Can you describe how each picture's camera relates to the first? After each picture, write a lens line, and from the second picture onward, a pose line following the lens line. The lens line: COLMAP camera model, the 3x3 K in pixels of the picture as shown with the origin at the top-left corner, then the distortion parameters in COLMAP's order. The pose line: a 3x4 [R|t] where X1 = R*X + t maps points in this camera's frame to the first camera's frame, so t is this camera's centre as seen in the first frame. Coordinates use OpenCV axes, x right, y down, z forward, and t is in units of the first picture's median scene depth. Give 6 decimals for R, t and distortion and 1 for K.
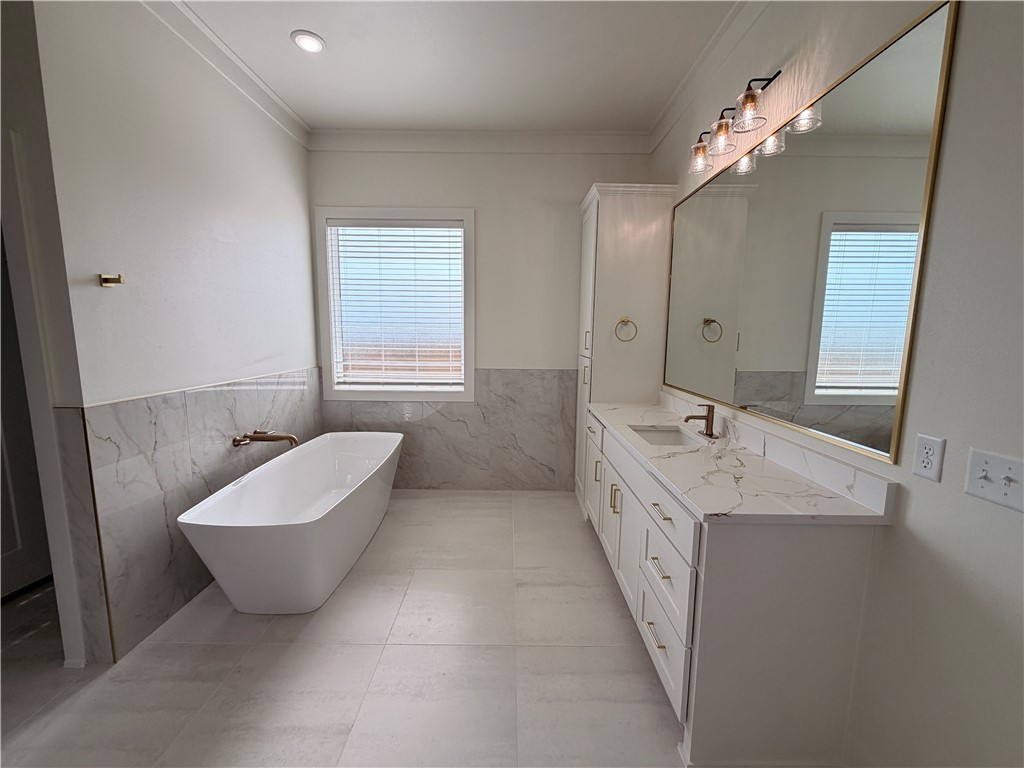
lens RADIAL K [[407.9, 0, 511.1], [0, 407.9, 384.6], [0, 0, 1]] dist [0.000780, -0.000240]
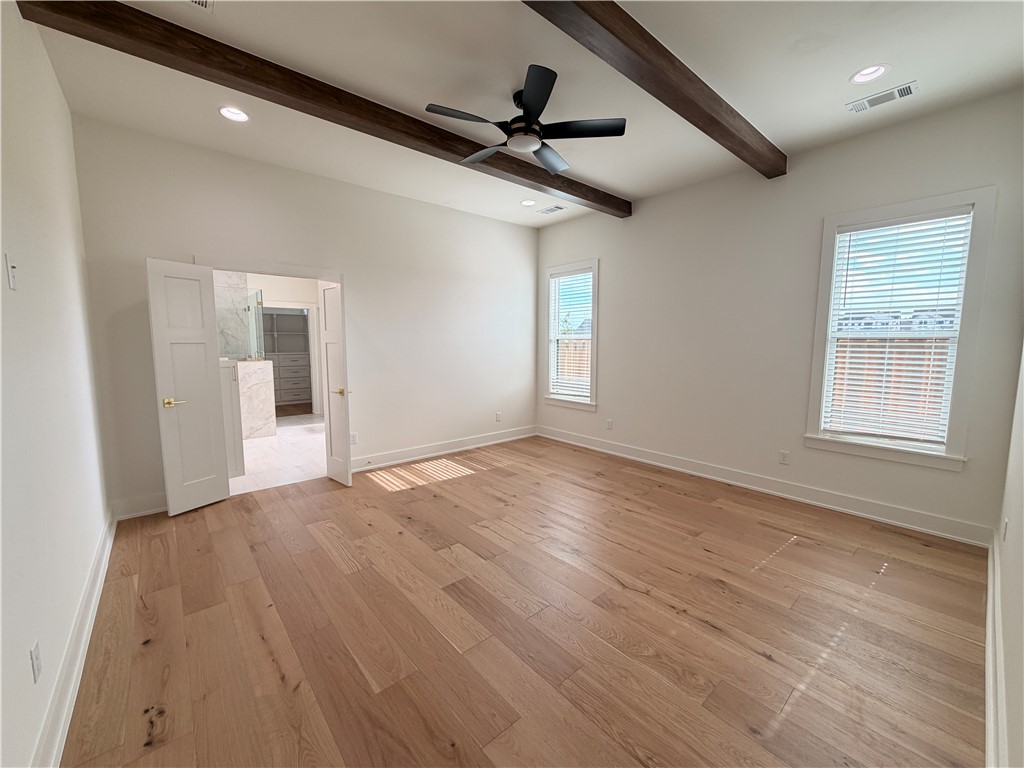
lens RADIAL K [[409.6, 0, 511.6], [0, 409.6, 386.1], [0, 0, 1]] dist [0.000820, 0.000019]
pose [[0.659251, 0.061096, -0.749437, 0.607439], [-0.093466, 0.995622, -0.001053, 0.019976], [0.746091, 0.070741, 0.662075, -0.073399]]
